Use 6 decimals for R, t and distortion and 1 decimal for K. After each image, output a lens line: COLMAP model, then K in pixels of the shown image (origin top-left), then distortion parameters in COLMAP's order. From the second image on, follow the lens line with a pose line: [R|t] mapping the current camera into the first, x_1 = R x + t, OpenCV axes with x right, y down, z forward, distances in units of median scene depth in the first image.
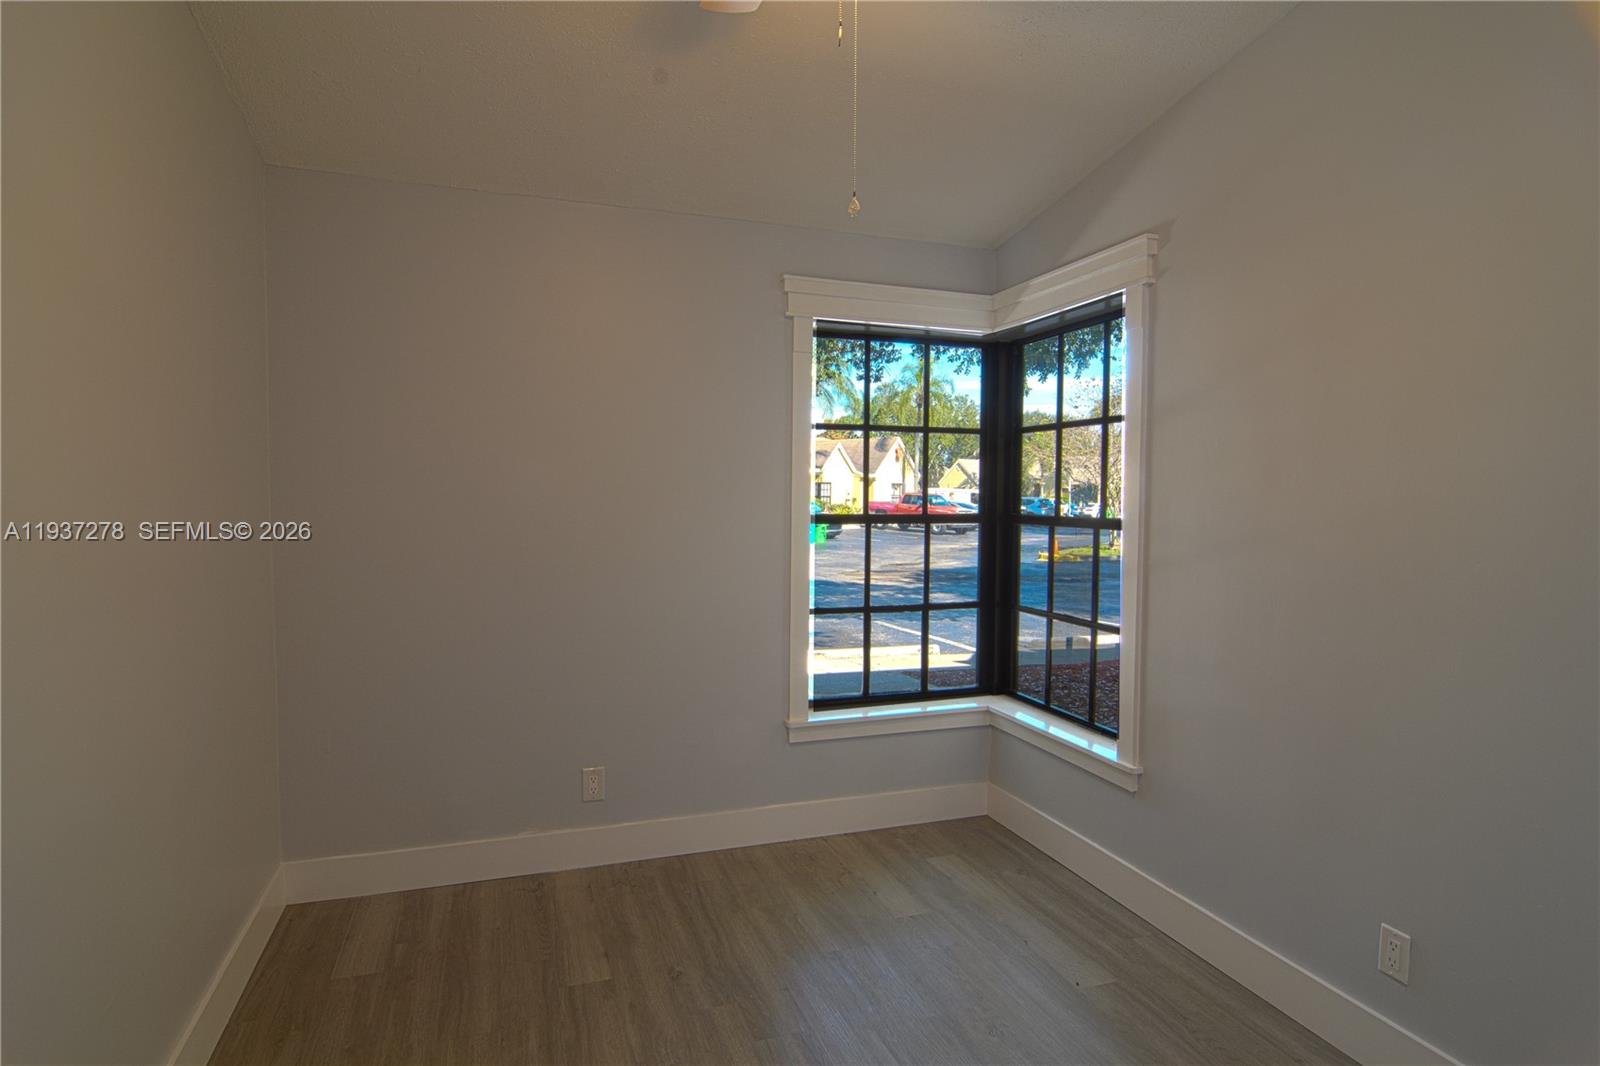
lens RADIAL K [[855.4, 0, 794.1], [0, 855.4, 538.6], [0, 0, 1]] dist [-0.011834, -0.008010]
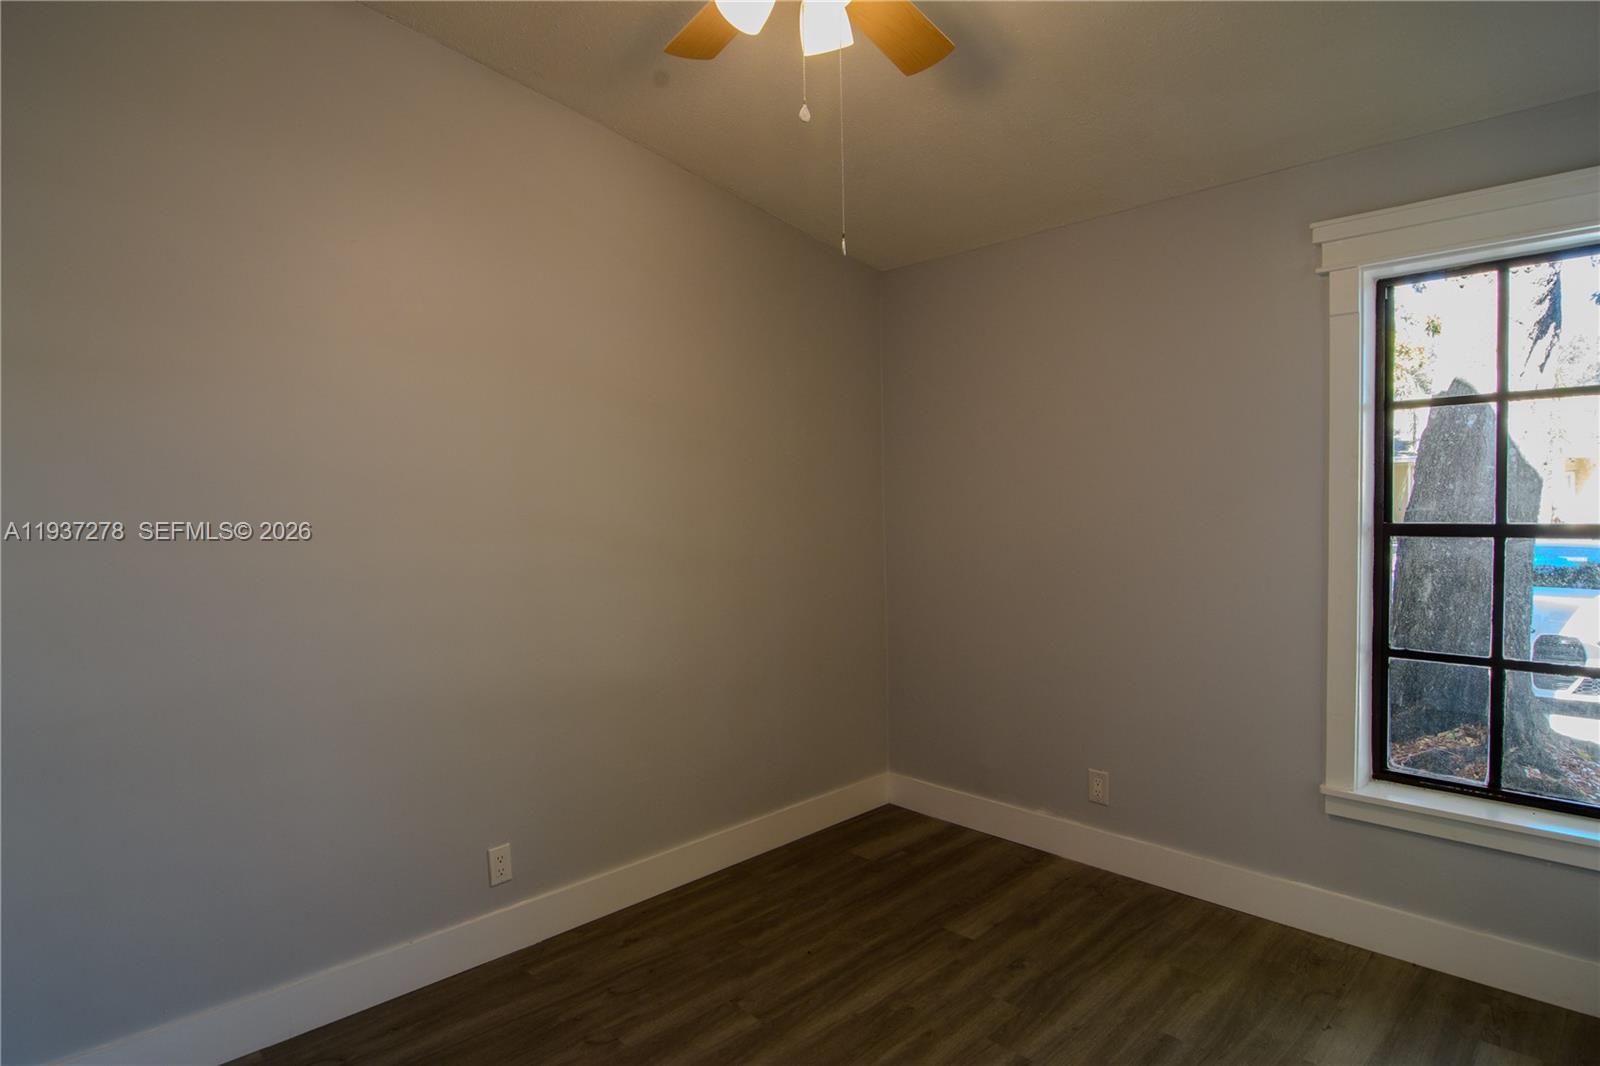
lens RADIAL K [[855.4, 0, 794.1], [0, 855.4, 538.6], [0, 0, 1]] dist [-0.011834, -0.008010]
pose [[0.429812, 0.026129, -0.902540, 0.556107], [-0.031551, 0.999405, 0.013908, -0.010595], [0.902367, 0.022498, 0.430381, 0.248083]]
